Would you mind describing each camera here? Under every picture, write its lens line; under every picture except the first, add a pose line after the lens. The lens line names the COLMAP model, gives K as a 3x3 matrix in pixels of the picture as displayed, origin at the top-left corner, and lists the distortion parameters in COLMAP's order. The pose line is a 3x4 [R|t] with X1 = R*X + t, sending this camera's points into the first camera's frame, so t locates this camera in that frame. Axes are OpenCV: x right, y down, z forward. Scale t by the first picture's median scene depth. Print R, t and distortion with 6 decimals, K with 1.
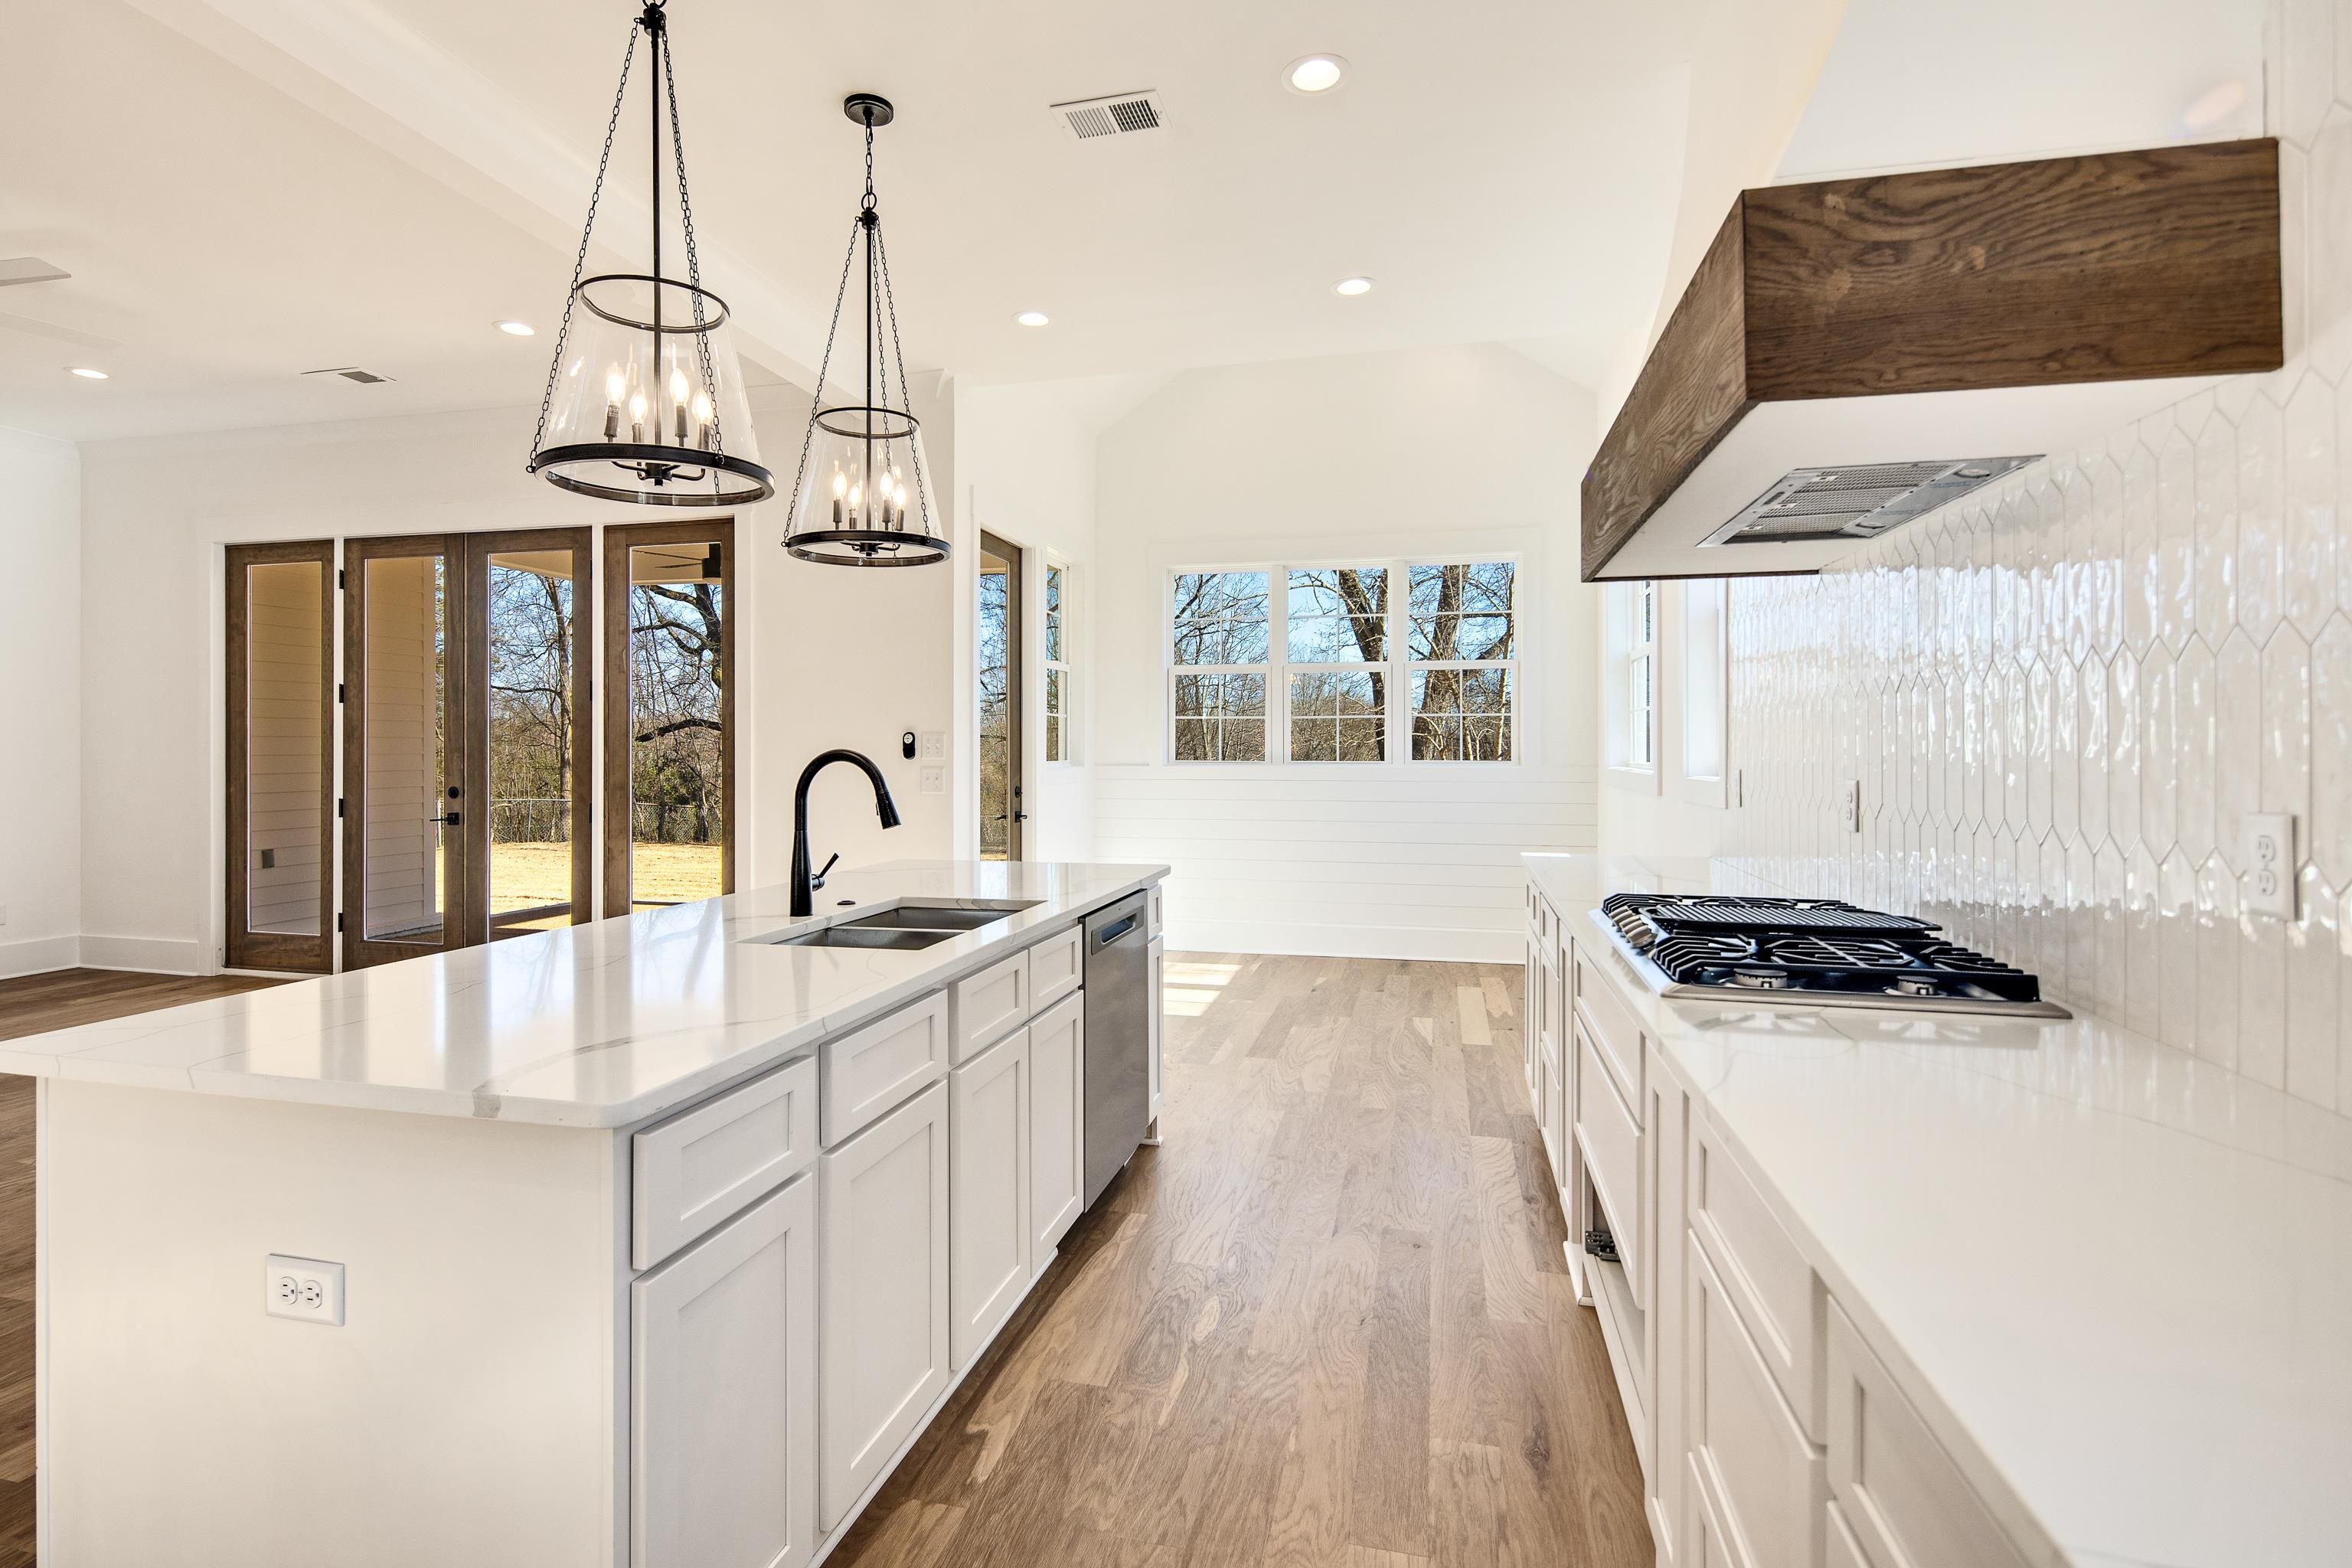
lens RADIAL K [[1140.6, 0, 1154.4], [0, 1140.6, 743.9], [0, 0, 1]] dist [0.008643, -0.005566]
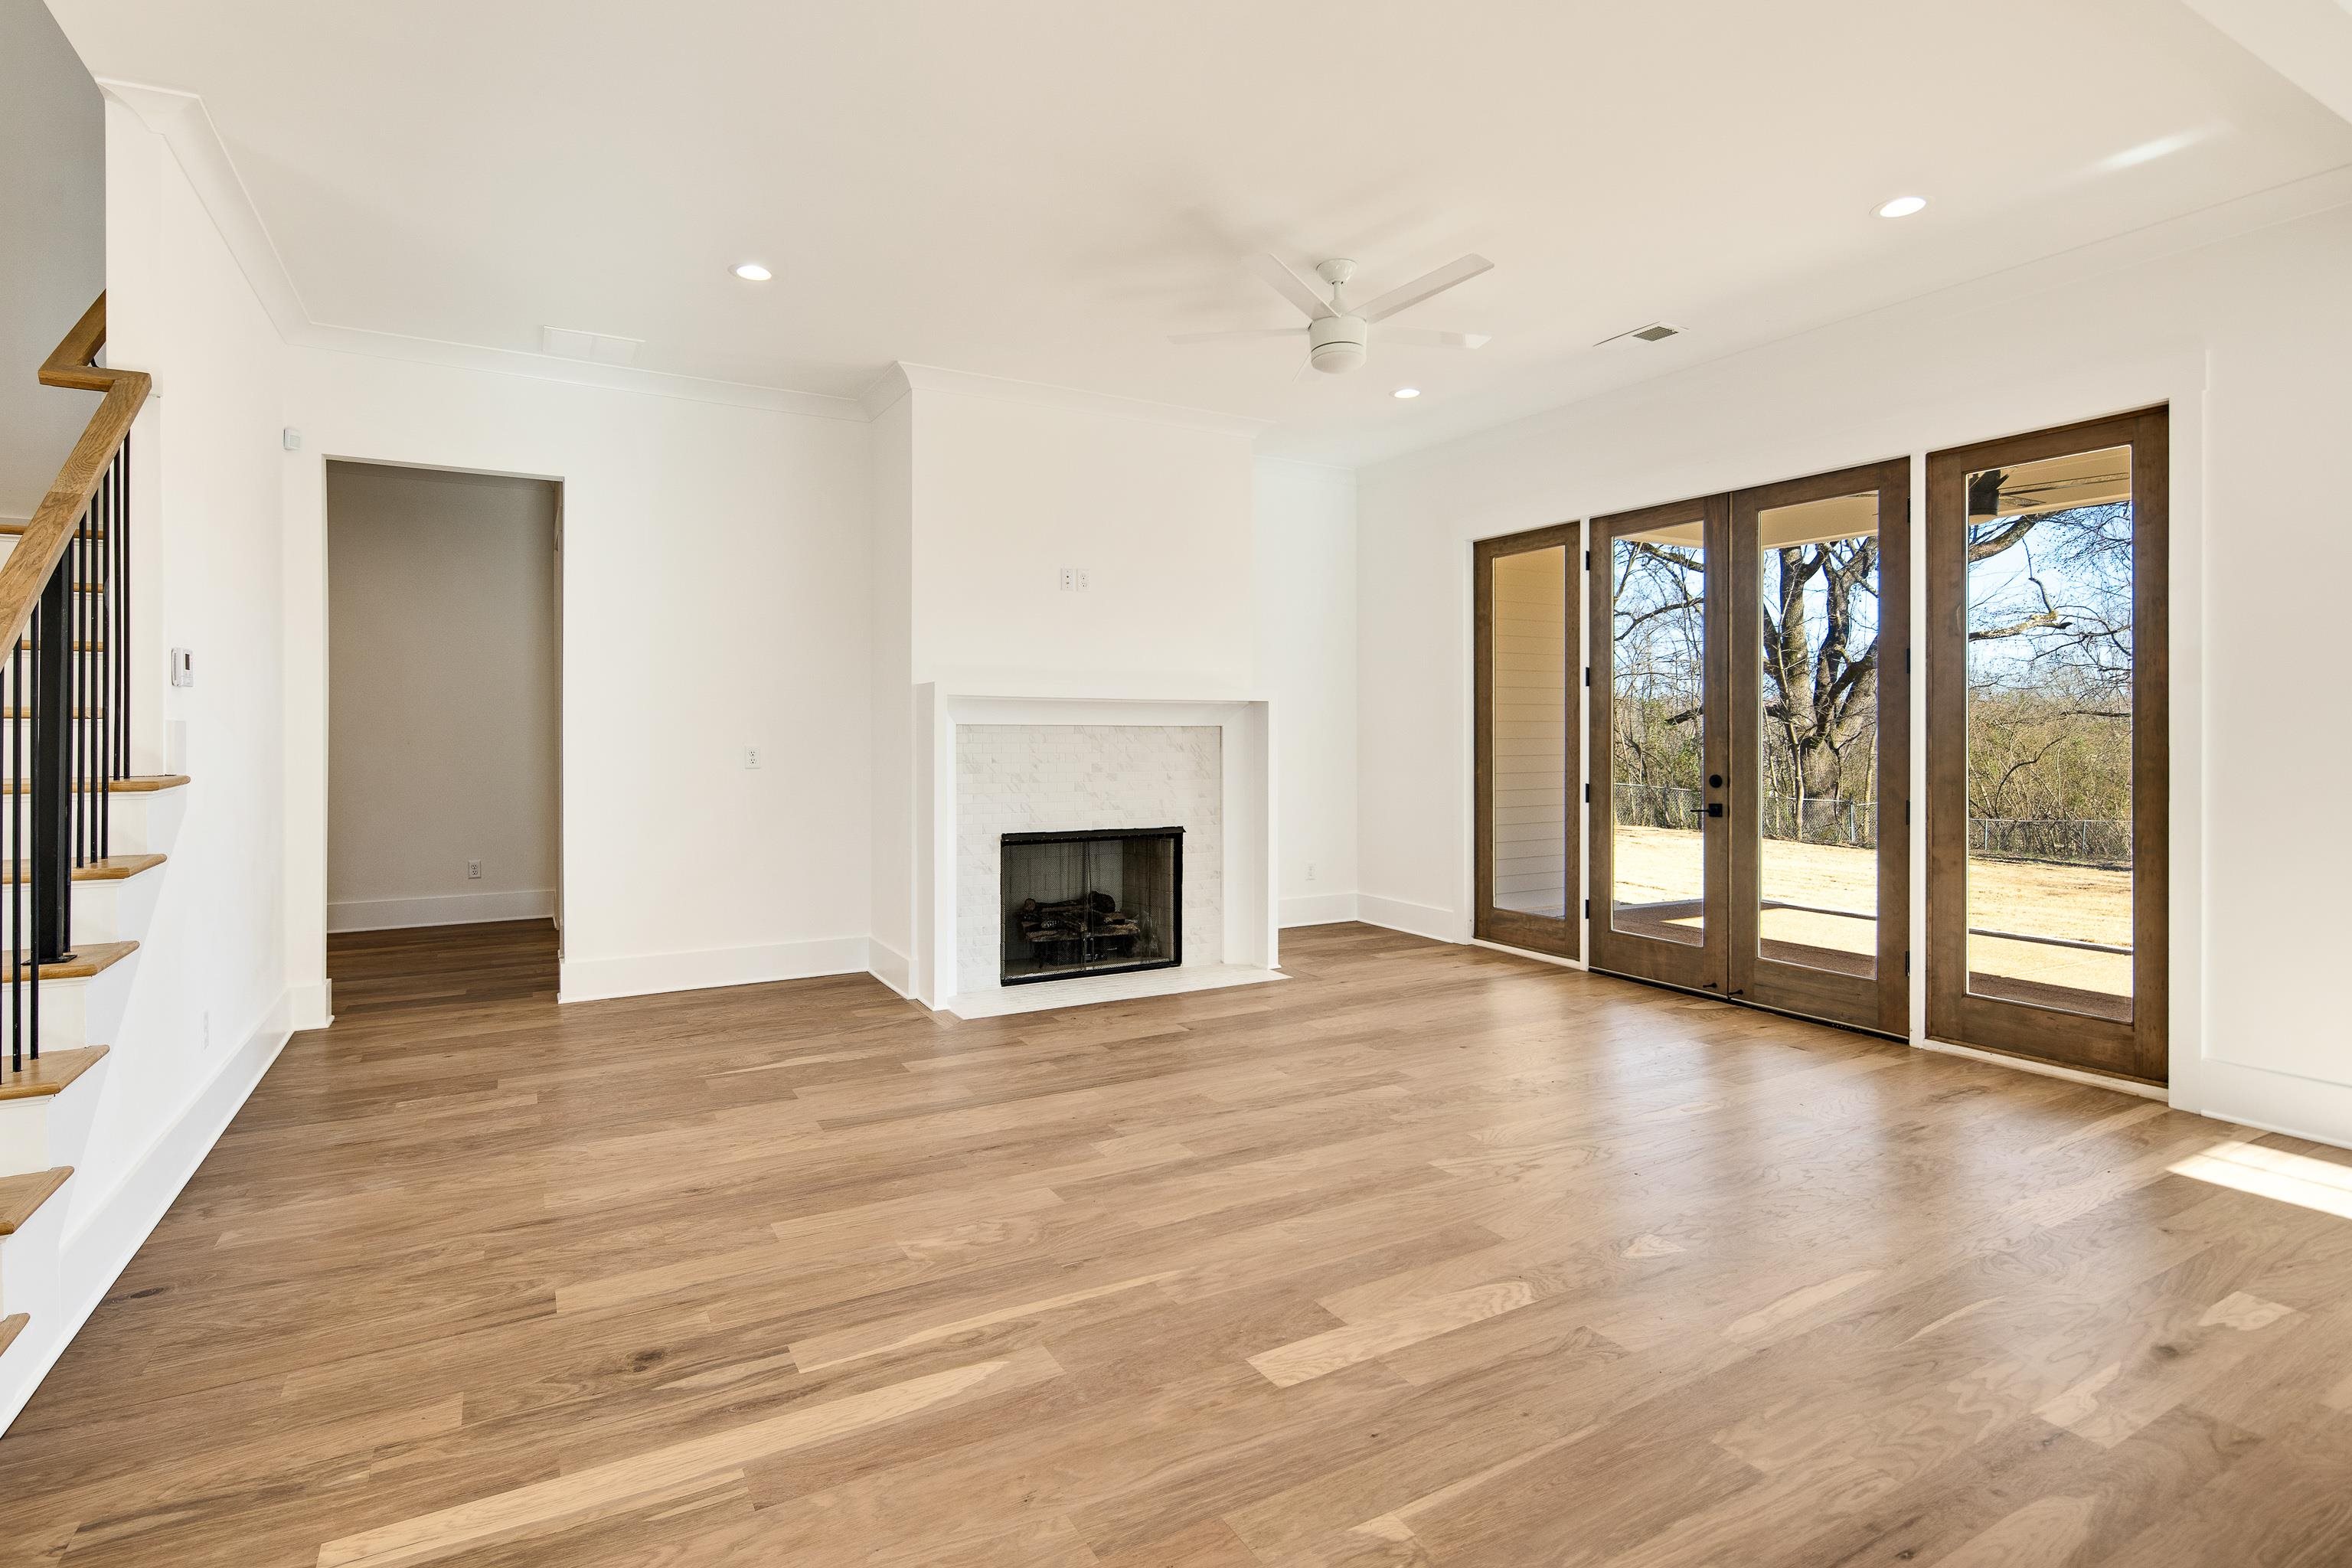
lens RADIAL K [[1140.6, 0, 1148.9], [0, 1140.6, 733.2], [0, 0, 1]] dist [0.008643, -0.005566]
pose [[0.688012, -0.000209, -0.725699, -0.260973], [0.002061, 0.999996, 0.001666, 0.002144], [0.725696, -0.002642, 0.688010, 0.051263]]
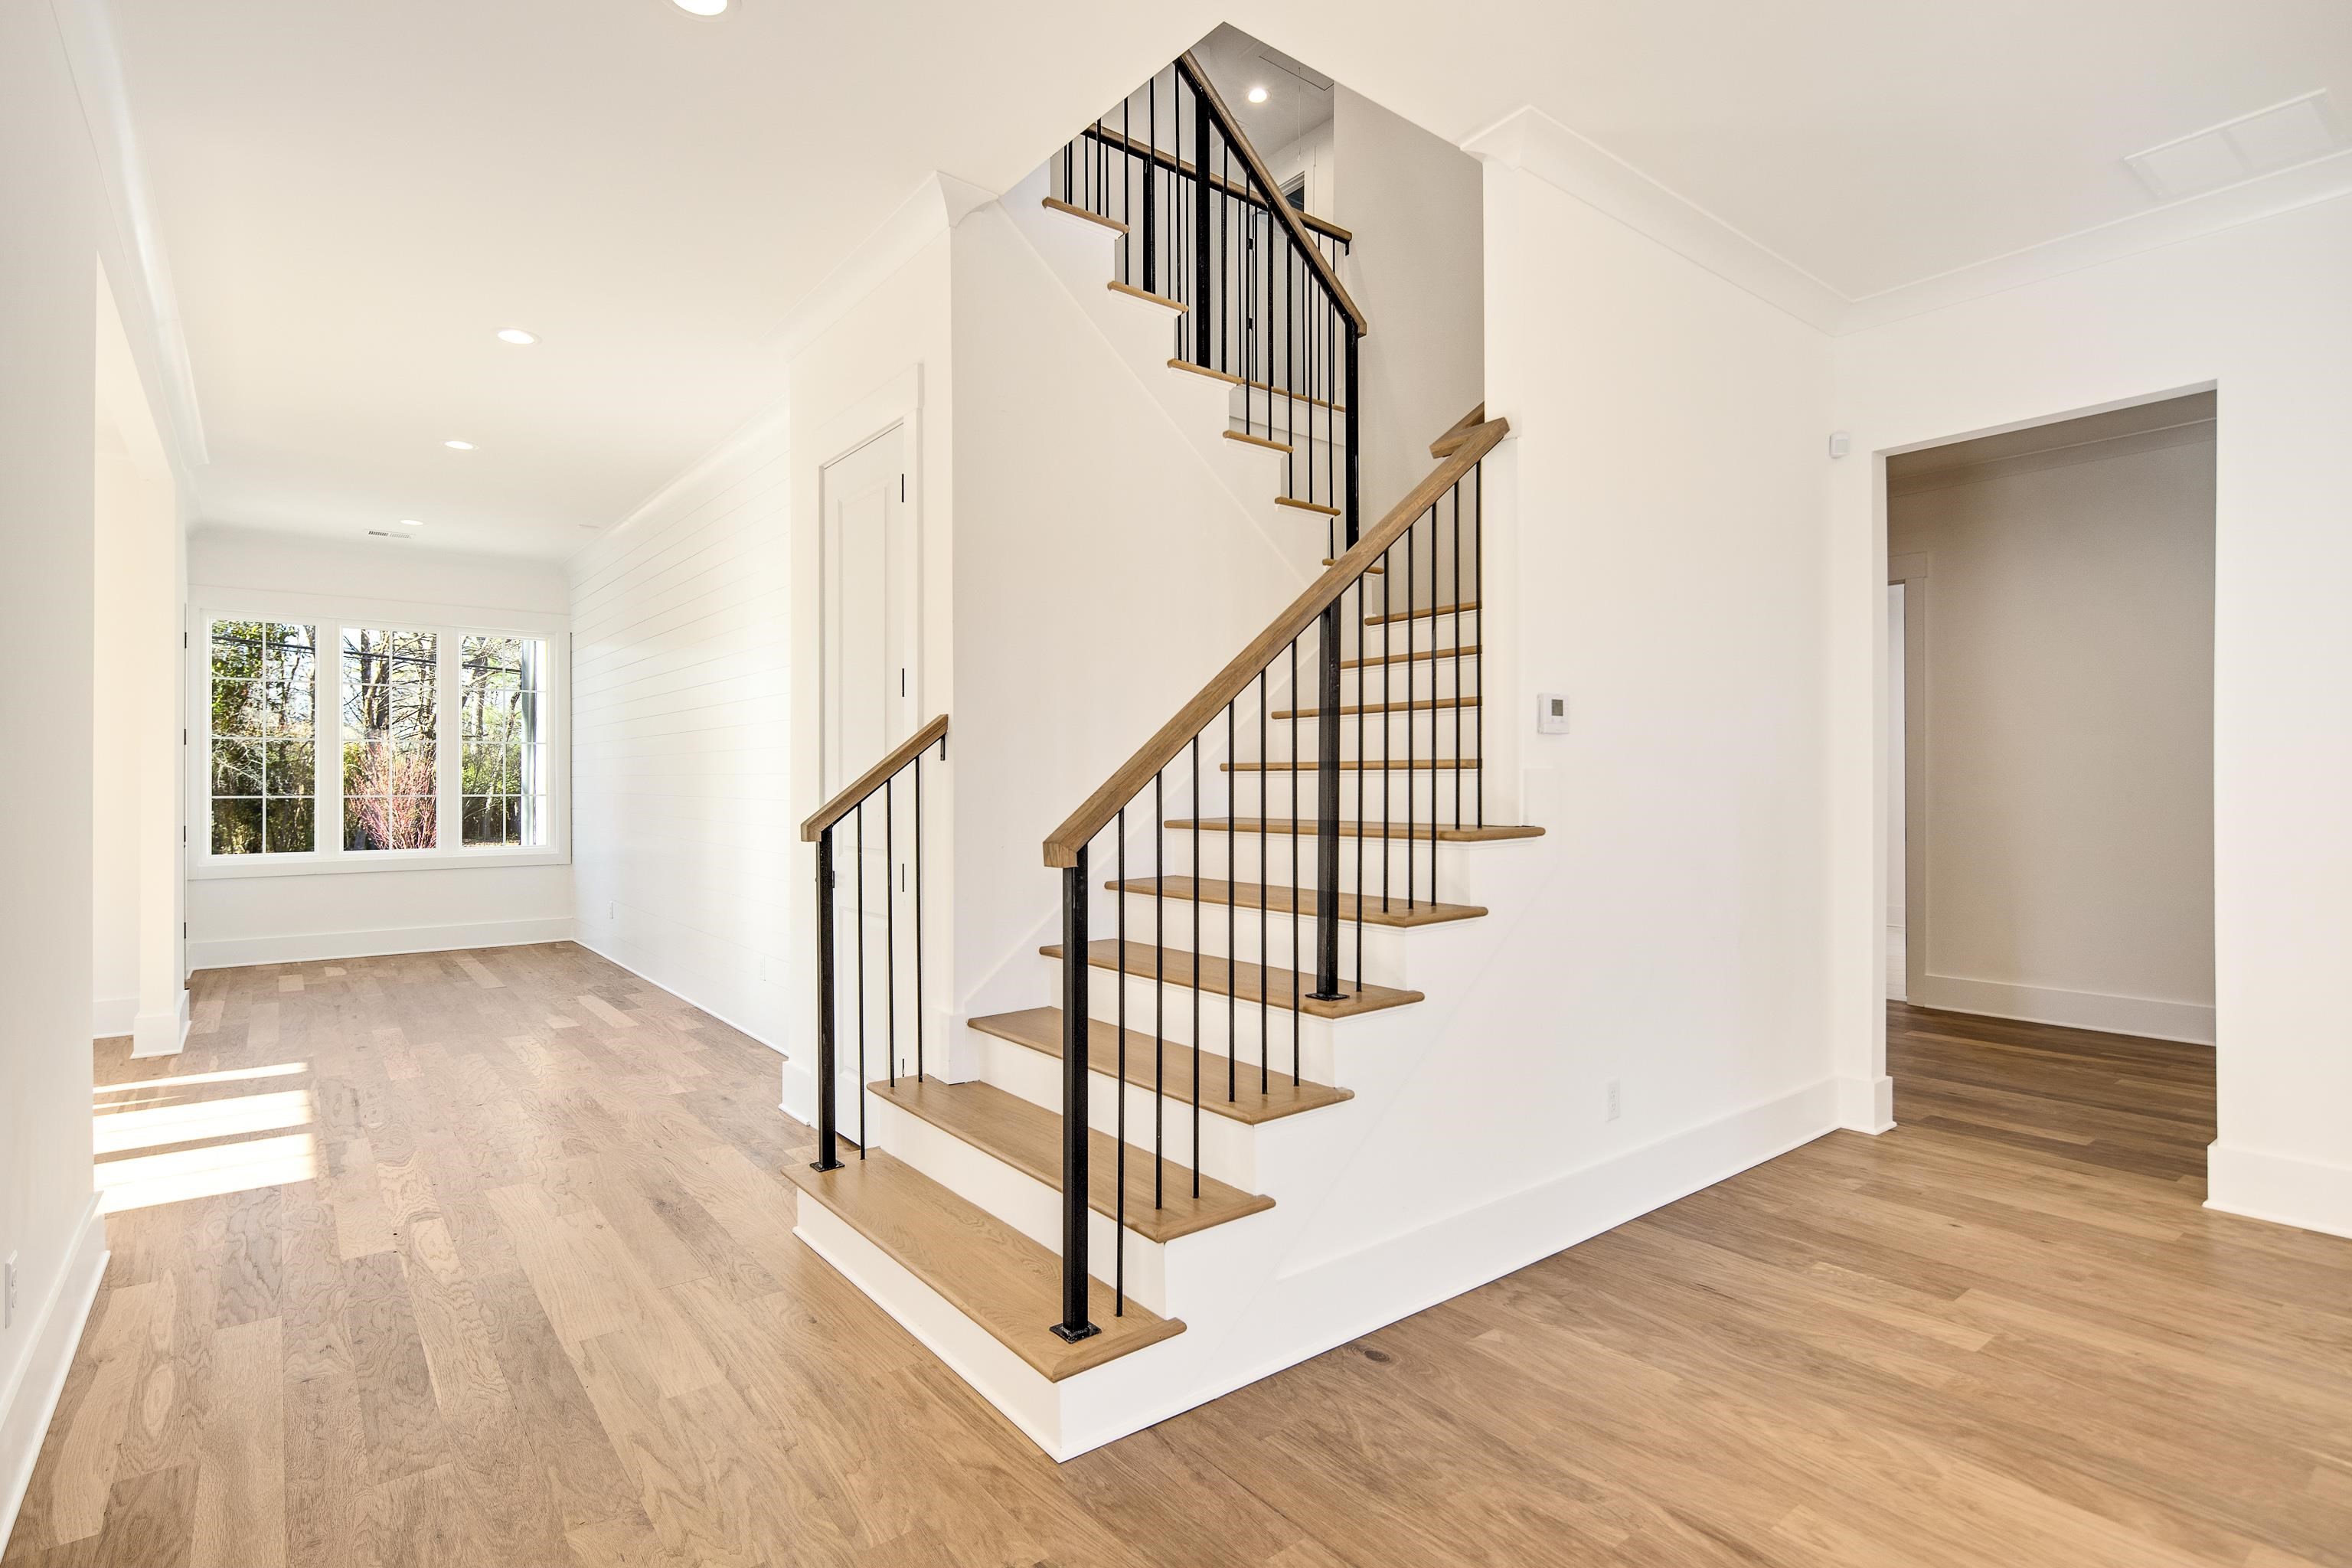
lens RADIAL K [[1140.6, 0, 1157.1], [0, 1140.6, 778.2], [0, 0, 1]] dist [0.008643, -0.005566]
pose [[-0.617804, -0.003886, -0.786322, -0.460153], [0.002636, 0.999972, -0.007014, 0.003481], [0.786328, -0.006406, -0.617777, 0.279231]]
